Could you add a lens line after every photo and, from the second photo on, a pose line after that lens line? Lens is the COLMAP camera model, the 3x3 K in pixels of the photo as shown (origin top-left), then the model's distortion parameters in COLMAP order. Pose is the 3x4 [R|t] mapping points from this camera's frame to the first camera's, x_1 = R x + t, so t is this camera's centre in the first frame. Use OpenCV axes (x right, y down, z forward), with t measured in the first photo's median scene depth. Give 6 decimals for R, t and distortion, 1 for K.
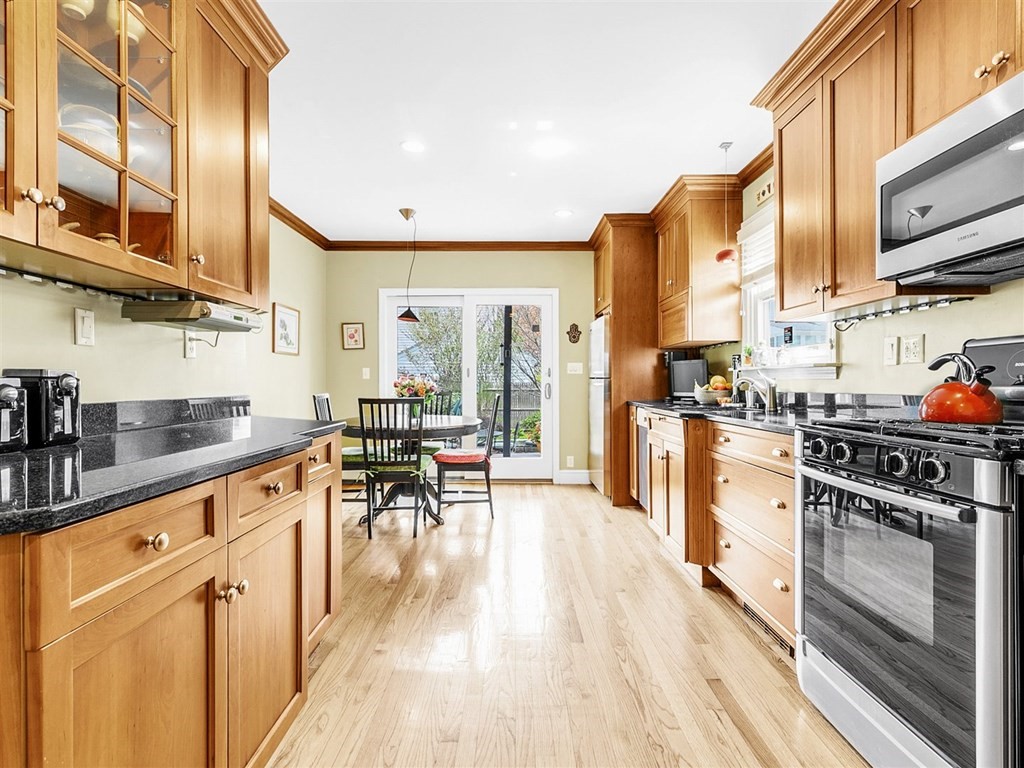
lens RADIAL K [[524.6, 0, 512.0], [0, 524.6, 384.0], [0, 0, 1]] dist [0.001928, 0.000607]
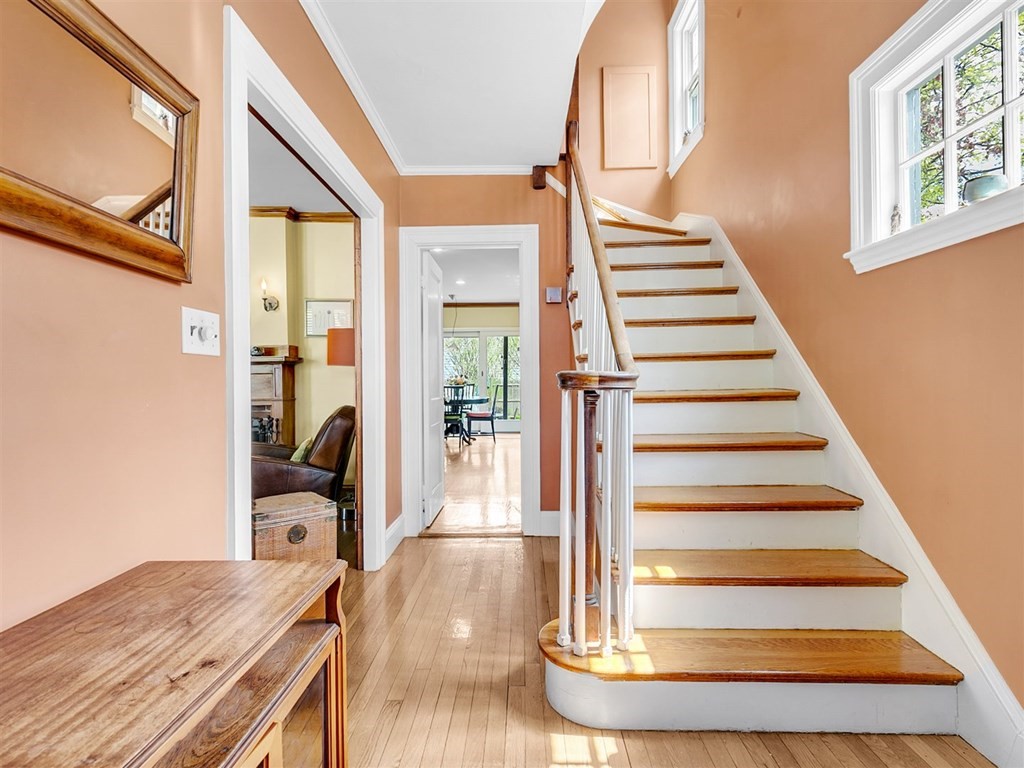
lens RADIAL K [[524.6, 0, 512.0], [0, 524.6, 384.0], [0, 0, 1]] dist [0.001928, 0.000607]
pose [[0.999749, -0.009565, -0.020279, 0.074916], [0.009568, 0.999954, 0.000083, 0.018784], [0.020278, -0.000277, 0.999794, -1.082867]]
